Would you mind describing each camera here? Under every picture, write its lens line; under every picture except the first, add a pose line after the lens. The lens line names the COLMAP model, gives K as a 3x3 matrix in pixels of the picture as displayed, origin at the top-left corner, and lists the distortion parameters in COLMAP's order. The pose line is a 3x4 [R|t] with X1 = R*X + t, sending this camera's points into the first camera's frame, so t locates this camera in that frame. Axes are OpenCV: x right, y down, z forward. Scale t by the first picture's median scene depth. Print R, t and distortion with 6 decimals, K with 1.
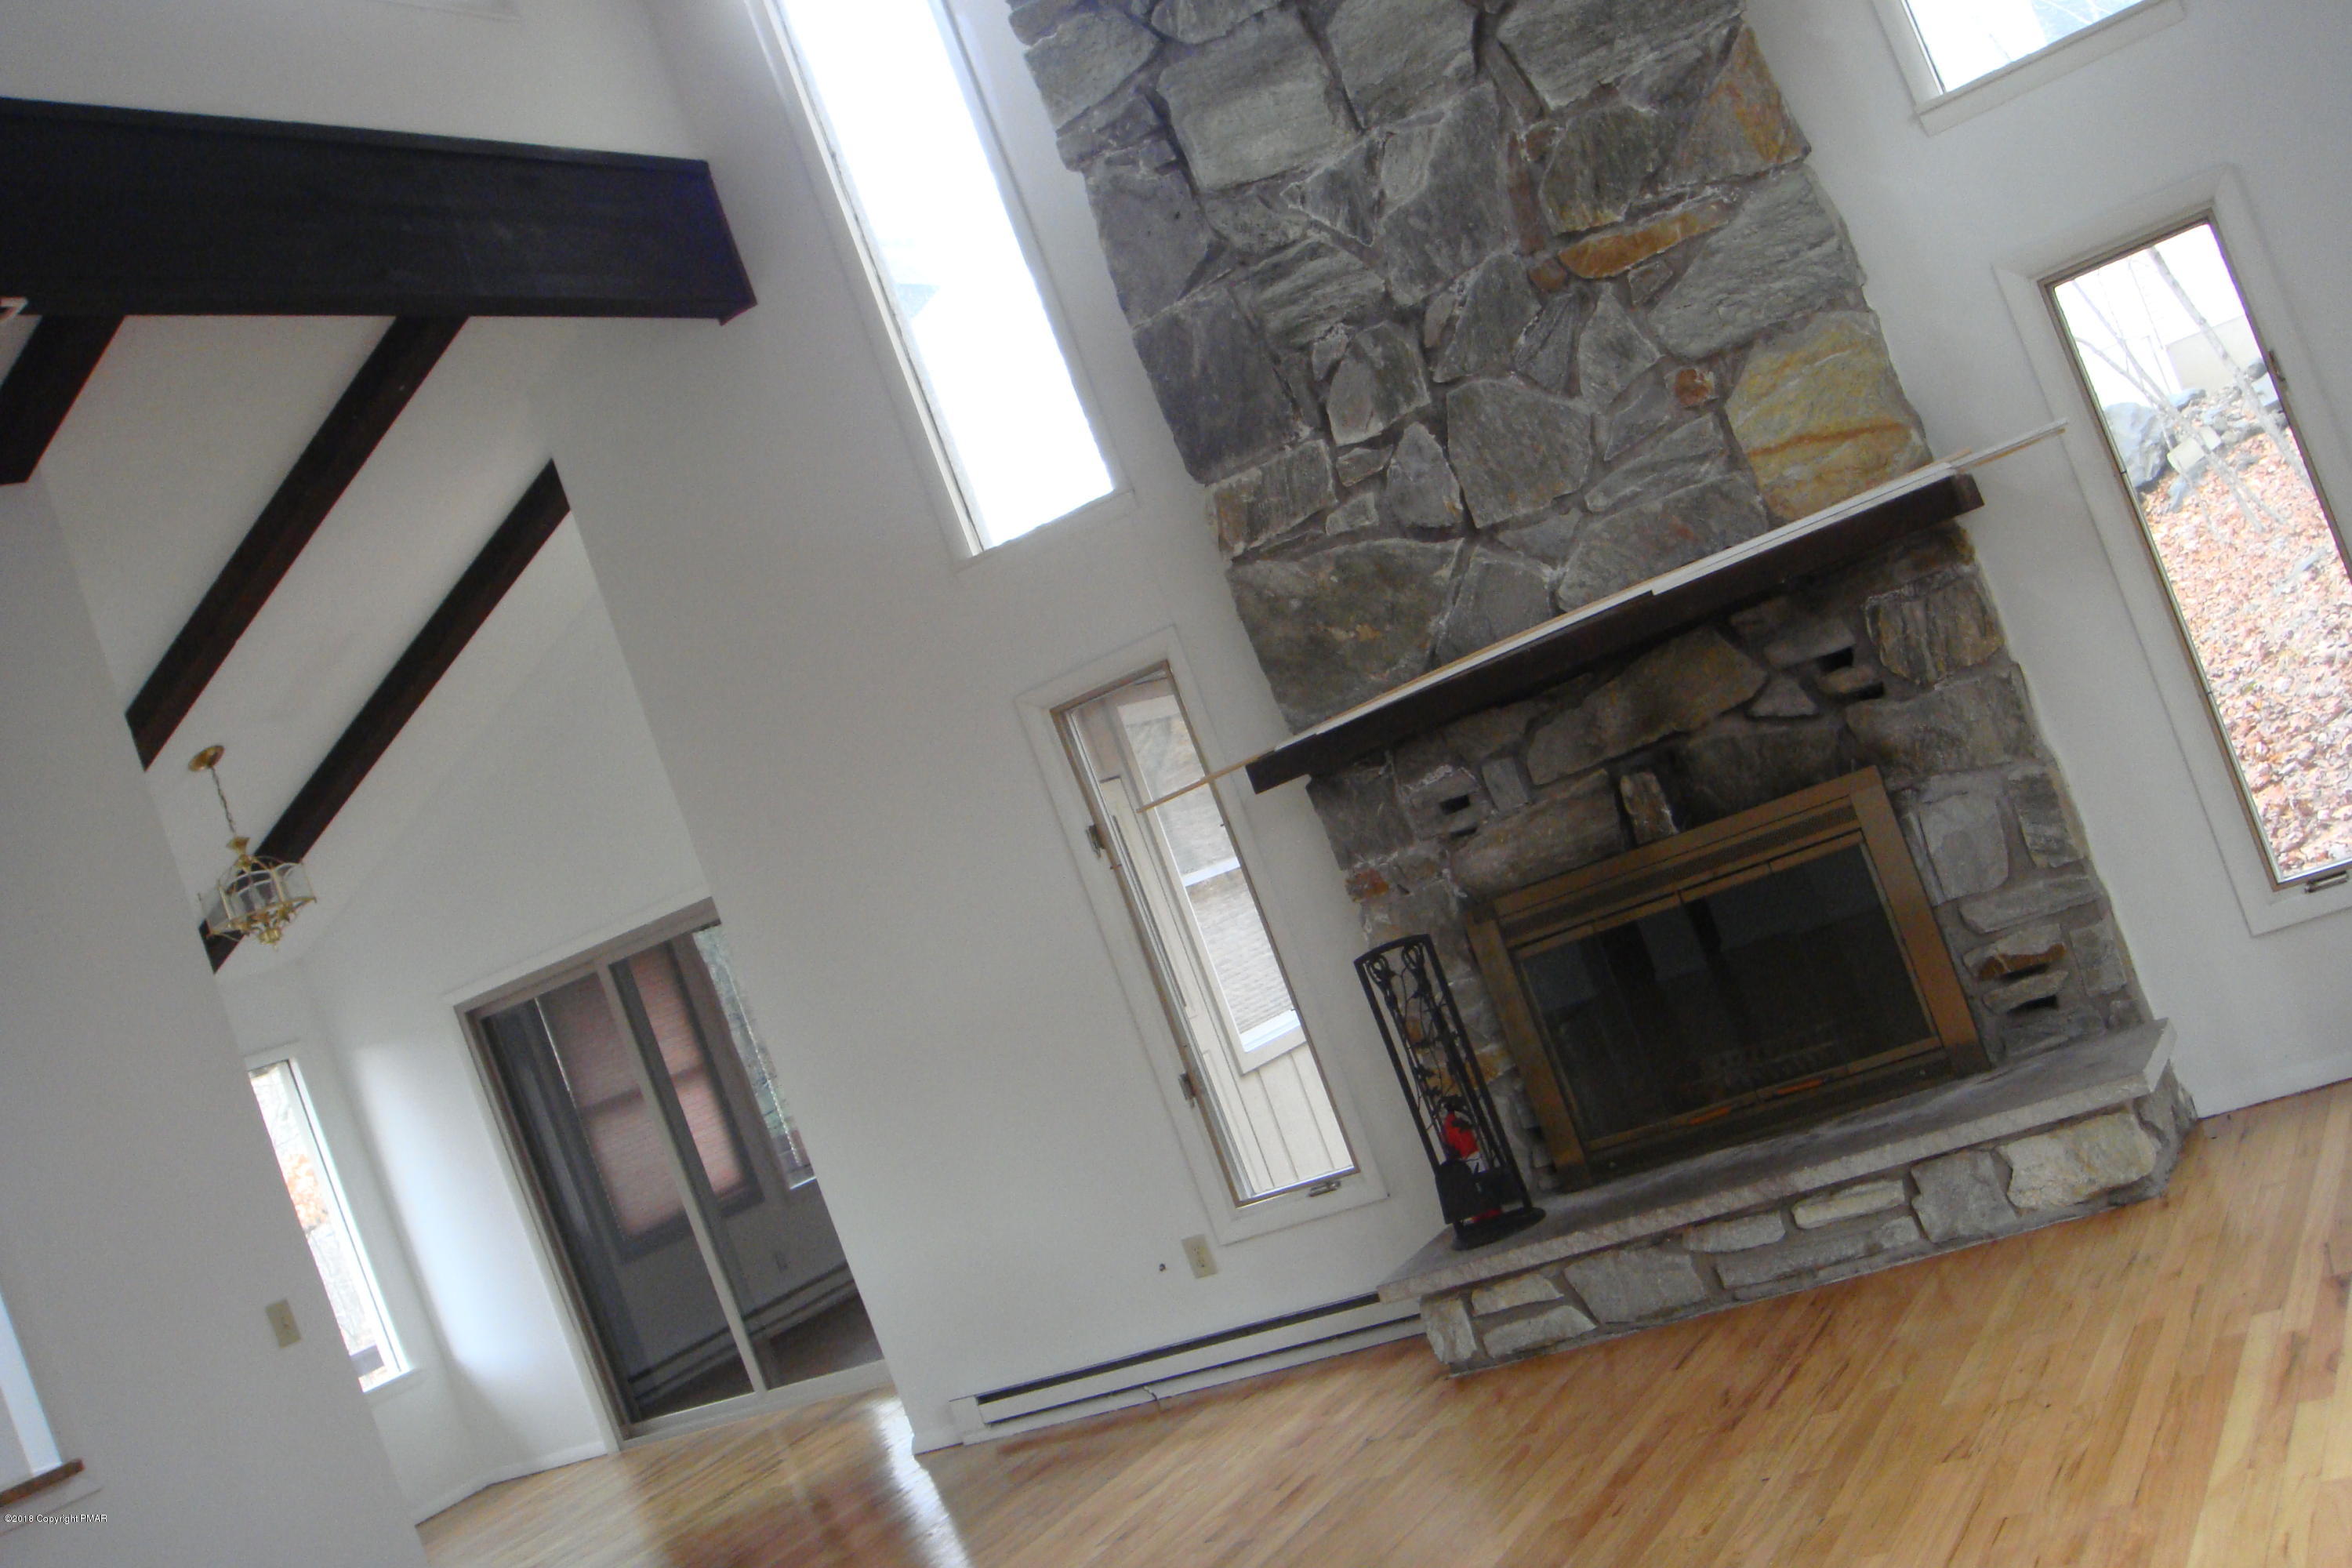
lens RADIAL K [[2453.7, 0, 1171.3], [0, 2453.7, 765.2], [0, 0, 1]] dist [-0.164518, 0.115318]
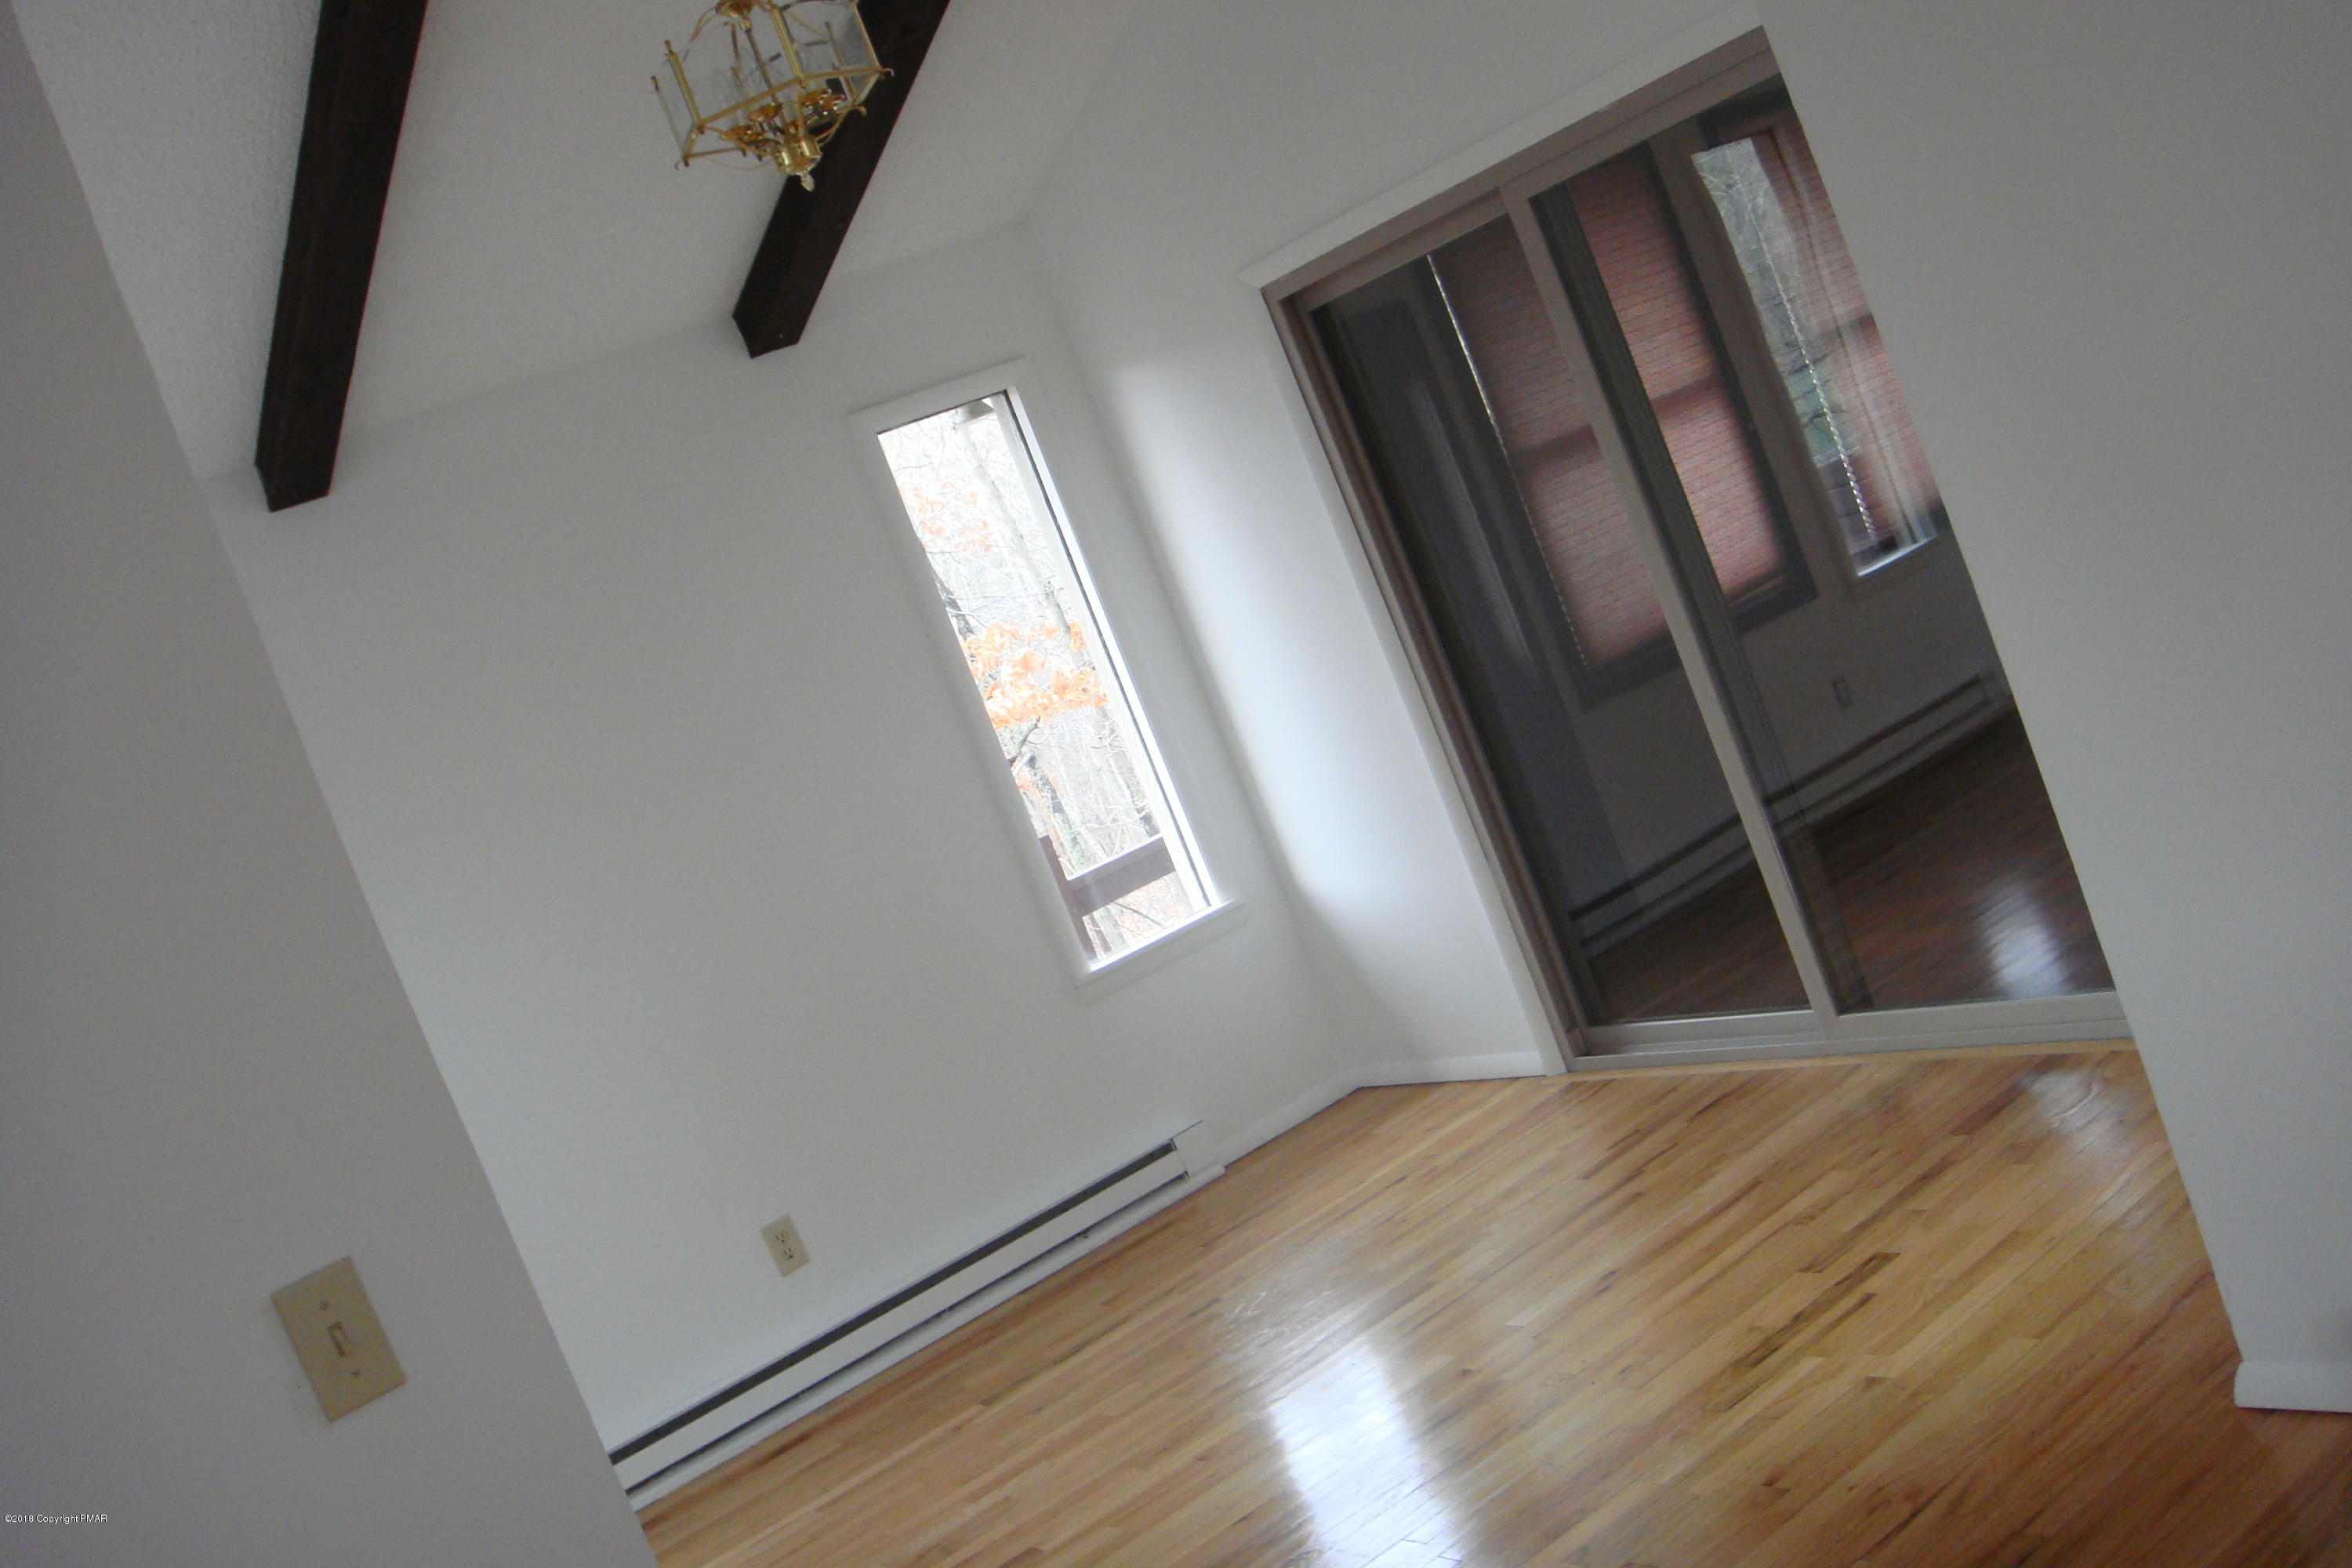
lens RADIAL K [[2449.7, 0, 1179.7], [0, 2449.7, 756.3], [0, 0, 1]] dist [-0.131725, 0.046644]
pose [[0.919925, 0.040614, -0.389986, -0.088624], [0.072500, 0.959851, 0.270979, 0.048654], [0.385334, -0.277554, 0.880046, 0.460916]]
